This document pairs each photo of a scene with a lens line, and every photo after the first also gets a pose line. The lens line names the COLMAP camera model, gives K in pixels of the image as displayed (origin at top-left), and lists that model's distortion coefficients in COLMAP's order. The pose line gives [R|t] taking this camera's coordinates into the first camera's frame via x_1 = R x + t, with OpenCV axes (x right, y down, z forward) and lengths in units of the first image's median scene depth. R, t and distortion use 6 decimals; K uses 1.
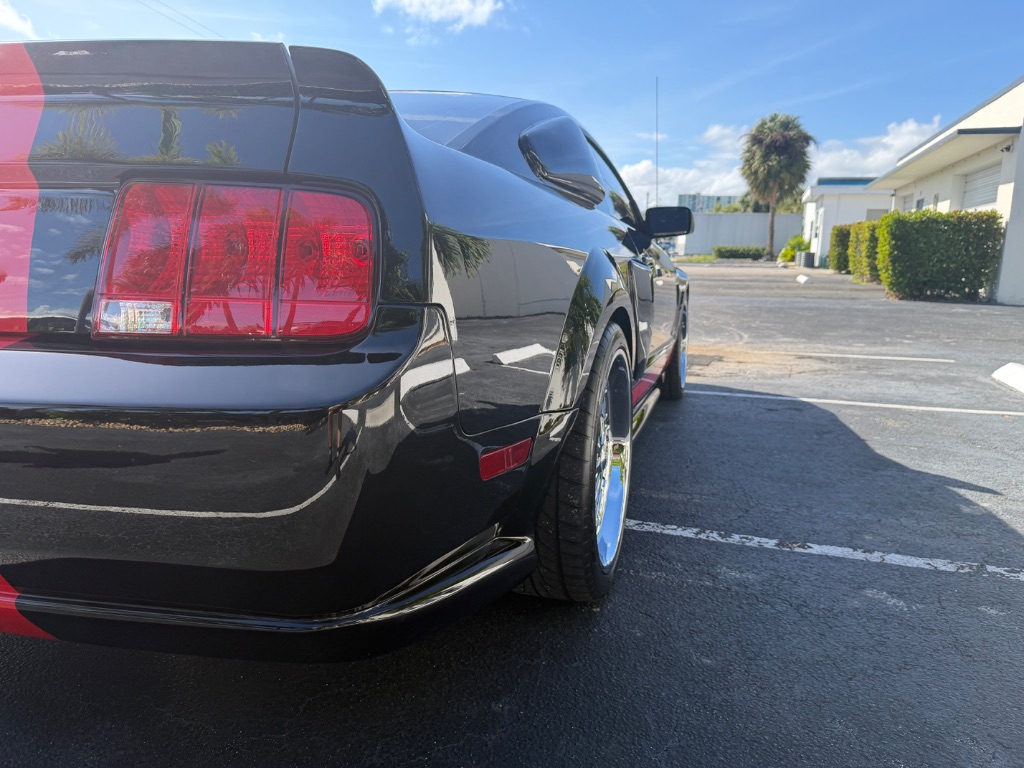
lens RADIAL K [[727.7, 0, 515.2], [0, 727.7, 382.8], [0, 0, 1]] dist [0.021231, -0.028097]
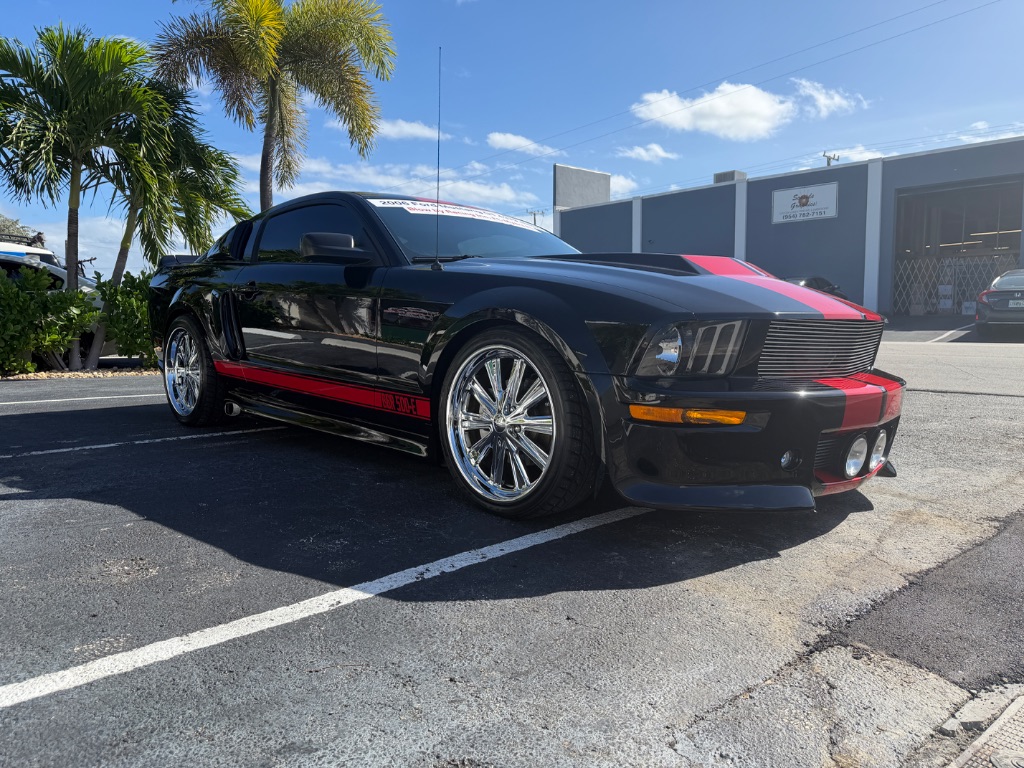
lens RADIAL K [[727.7, 0, 506.4], [0, 727.7, 385.3], [0, 0, 1]] dist [0.021231, -0.028097]
pose [[-0.473126, 0.065806, -0.878534, 0.244790], [-0.167121, 0.972396, 0.162838, -0.058804], [0.864999, 0.223865, -0.449068, 0.420850]]
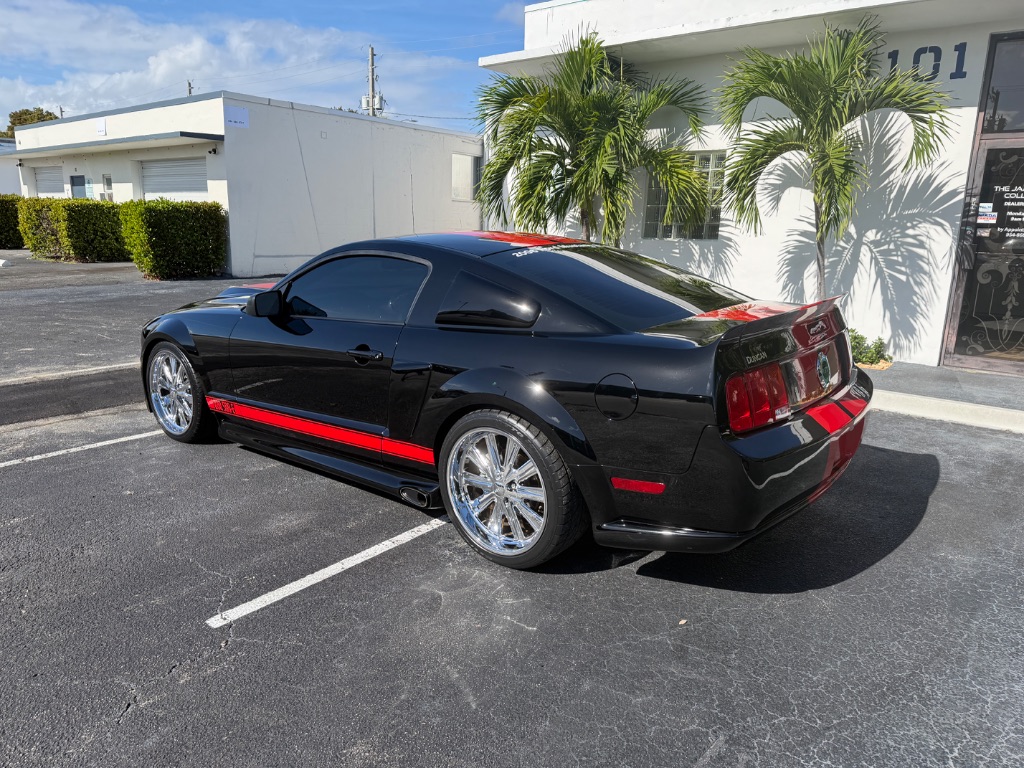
lens RADIAL K [[727.7, 0, 509.1], [0, 727.7, 379.8], [0, 0, 1]] dist [0.021231, -0.028097]
pose [[0.371171, -0.210879, 0.904302, -0.317333], [0.155630, 0.974223, 0.163306, -0.064328], [-0.915430, 0.080122, 0.394422, 0.082034]]
